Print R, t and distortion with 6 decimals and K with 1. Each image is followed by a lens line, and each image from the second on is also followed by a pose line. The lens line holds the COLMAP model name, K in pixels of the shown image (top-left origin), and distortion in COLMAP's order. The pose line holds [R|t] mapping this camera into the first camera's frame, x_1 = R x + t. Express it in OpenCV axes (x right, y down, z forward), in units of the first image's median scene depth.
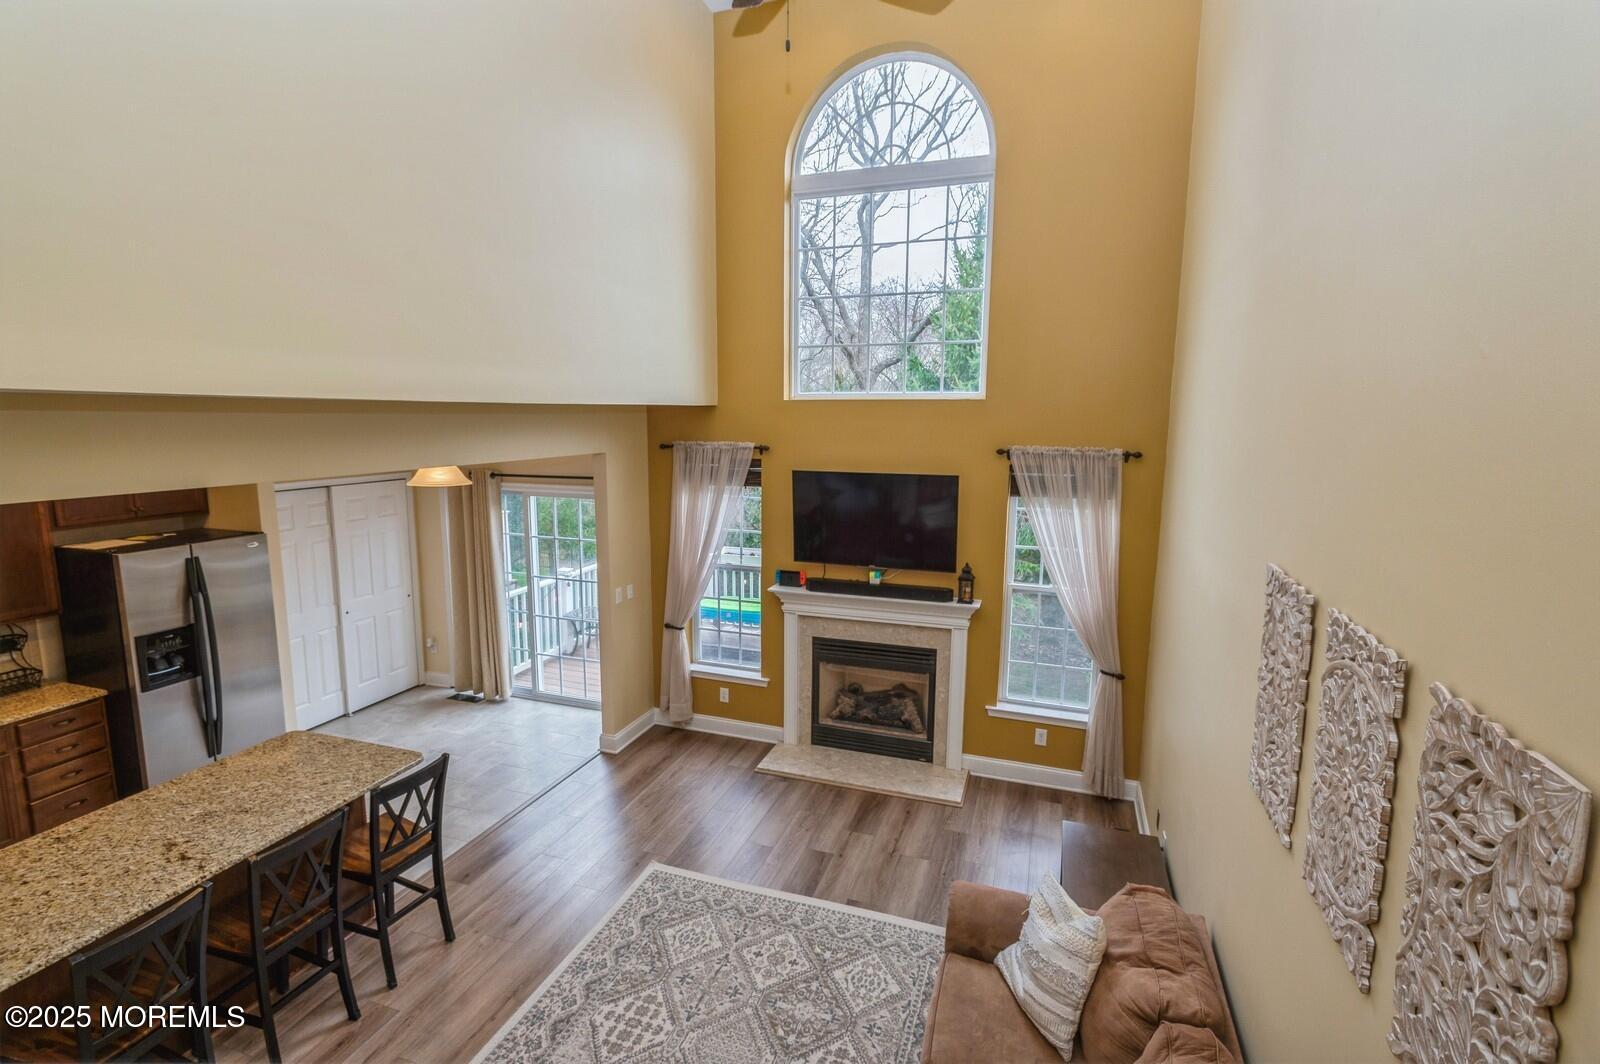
lens RADIAL K [[746.1, 0, 795.0], [0, 746.1, 531.4], [0, 0, 1]] dist [0.012942, 0.000390]
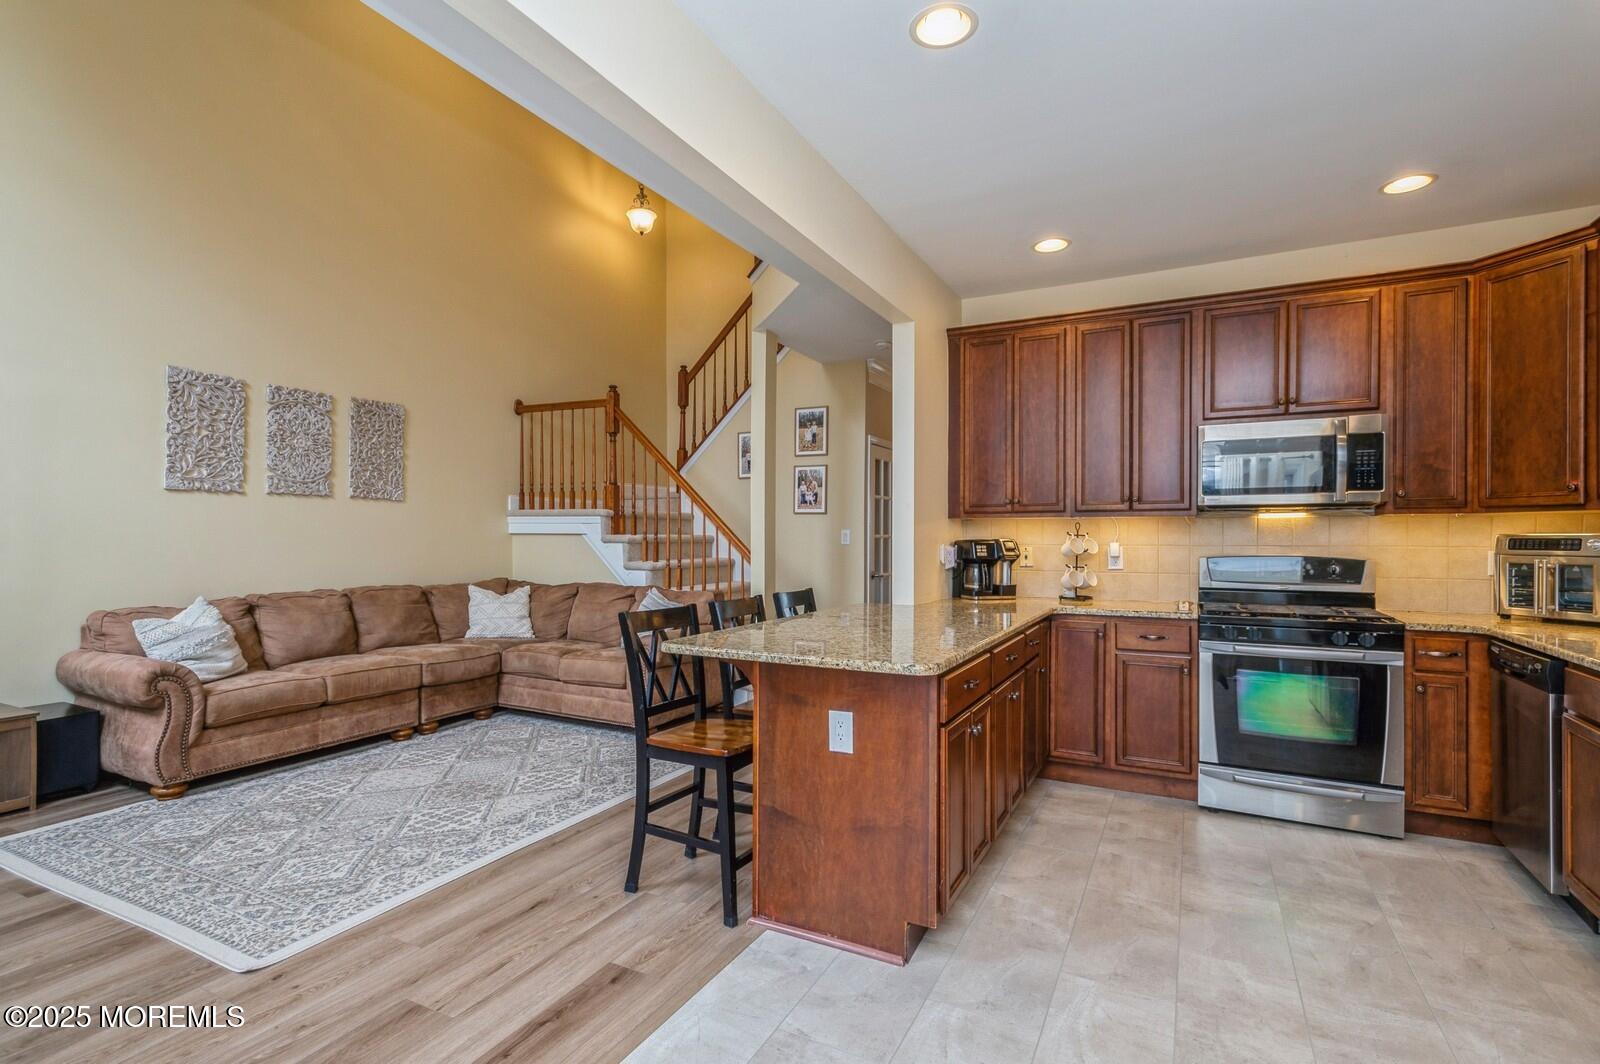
lens RADIAL K [[760.1, 0, 794.0], [0, 760.1, 540.2], [0, 0, 1]] dist [0.009817, -0.001644]
pose [[-0.990691, -0.008079, 0.135887, -0.490615], [0.014140, 0.986730, 0.161754, 0.078035], [-0.135390, 0.162170, -0.977430, 1.131320]]
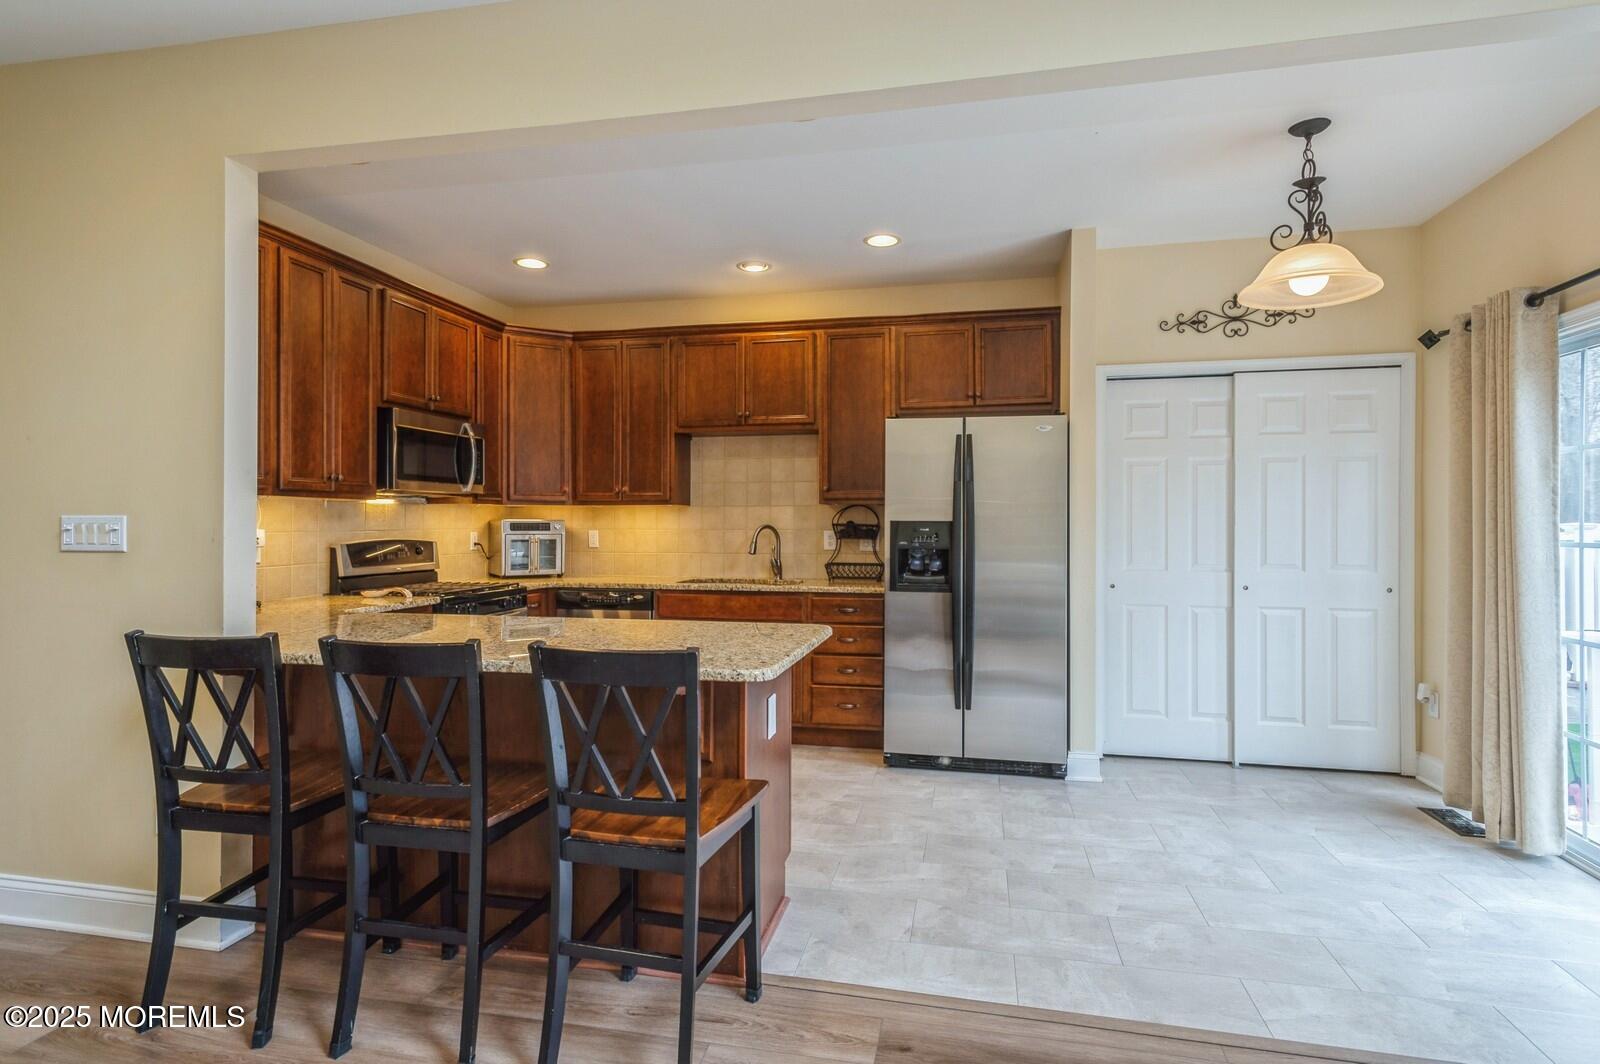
lens RADIAL K [[829.4, 0, 800.5], [0, 829.4, 522.5], [0, 0, 1]] dist [0.013884, -0.003631]
pose [[0.134380, -0.004317, -0.990920, 0.007497], [-0.156771, 0.987304, -0.025561, 0.153454], [0.978450, 0.158783, 0.131998, 0.667646]]
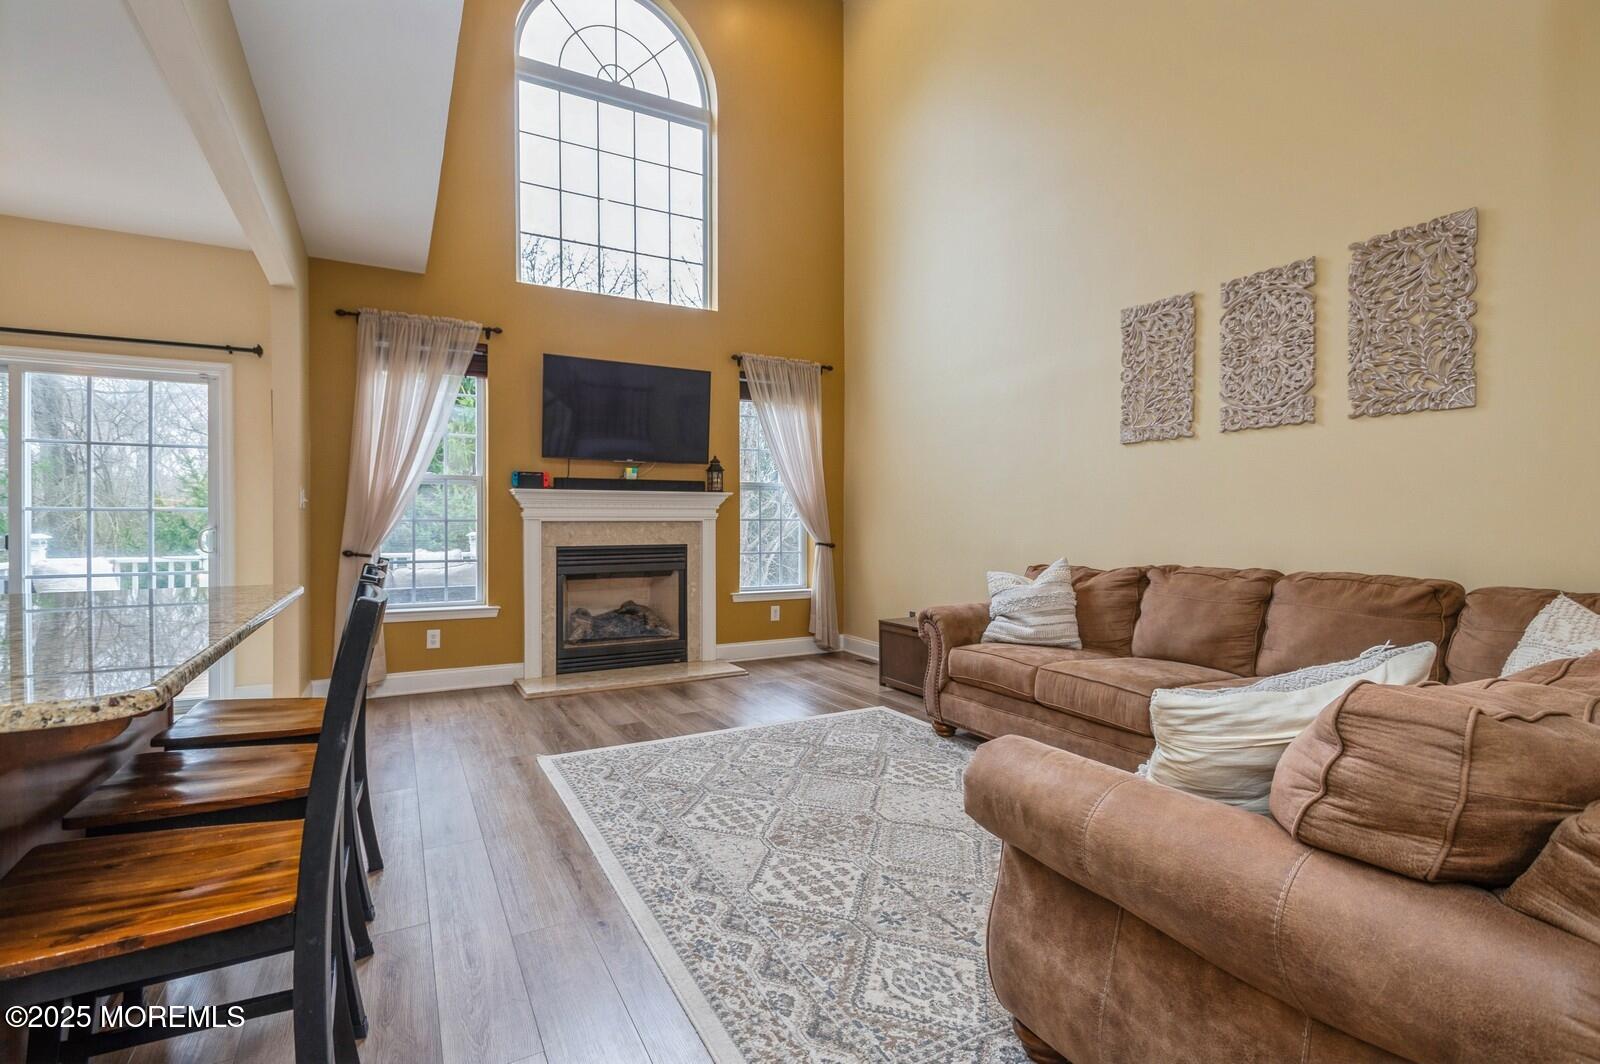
lens RADIAL K [[746.1, 0, 806.6], [0, 746.1, 524.3], [0, 0, 1]] dist [0.012942, 0.000390]
pose [[0.662444, -0.006303, 0.749085, -0.480537], [0.122315, 0.987455, -0.099859, 0.256915], [-0.739059, 0.157775, 0.654904, 0.197379]]
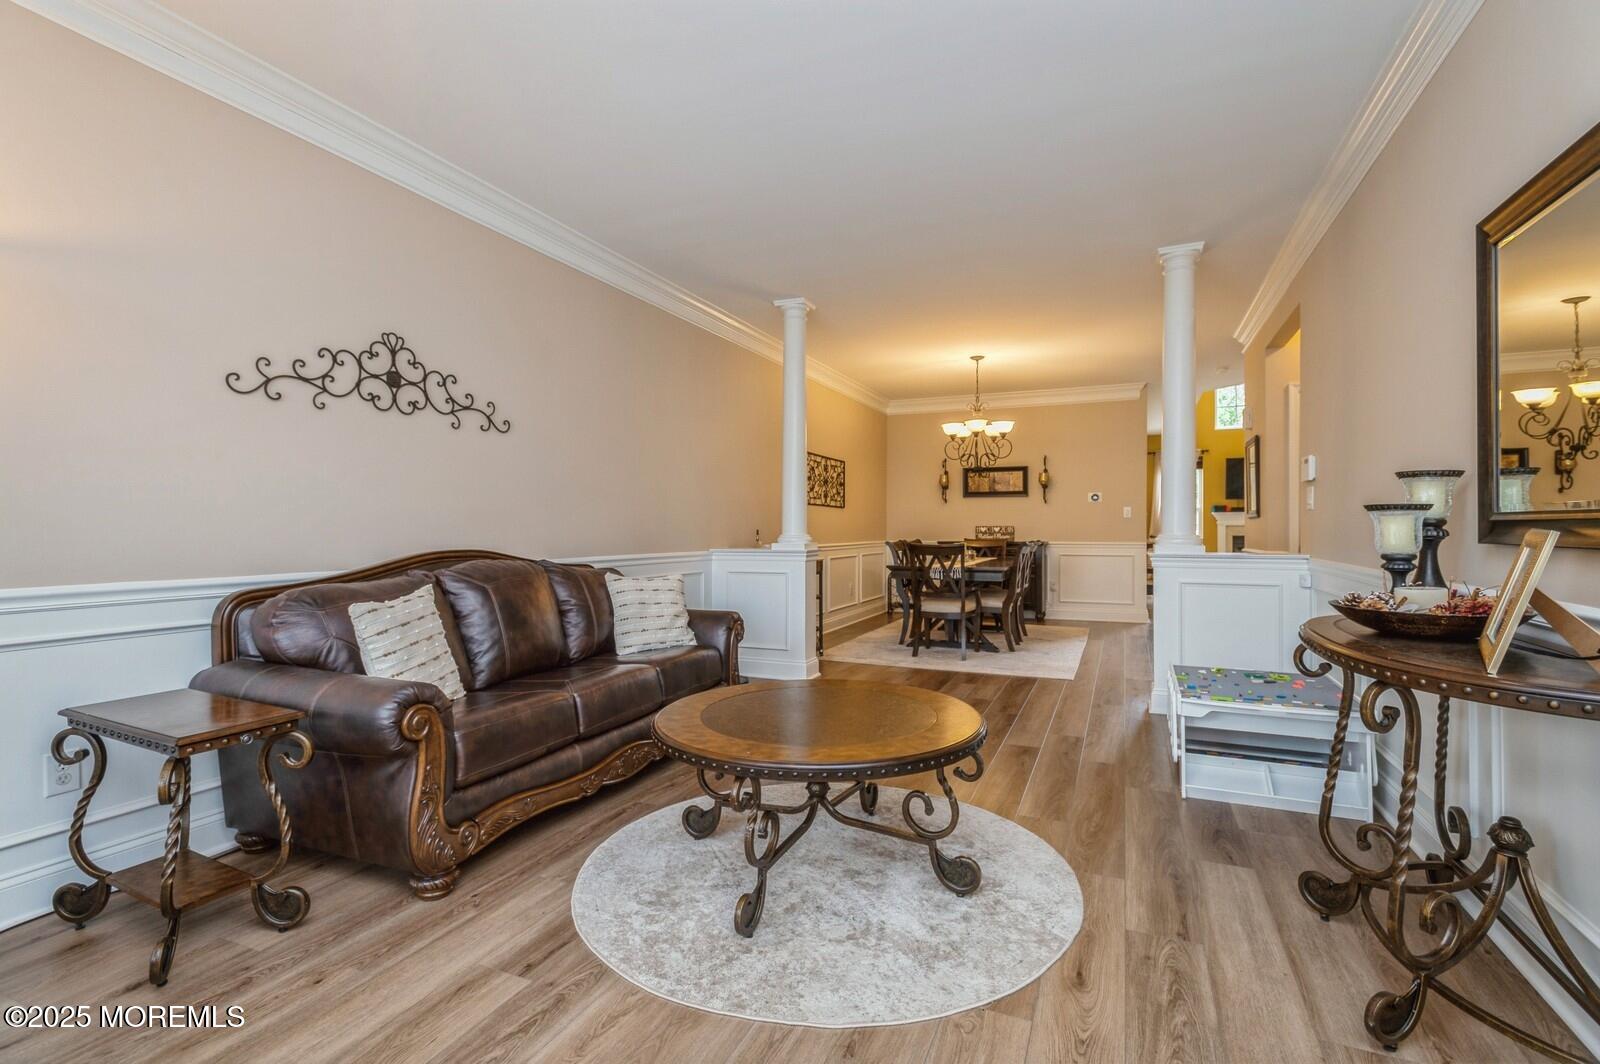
lens RADIAL K [[746.1, 0, 799.3], [0, 746.1, 525.8], [0, 0, 1]] dist [0.012942, 0.000390]
pose [[0.997799, -0.004312, -0.066176, -1.172589], [-0.006295, 0.987219, -0.159242, 0.502752], [0.066017, 0.159308, 0.985019, -1.336904]]
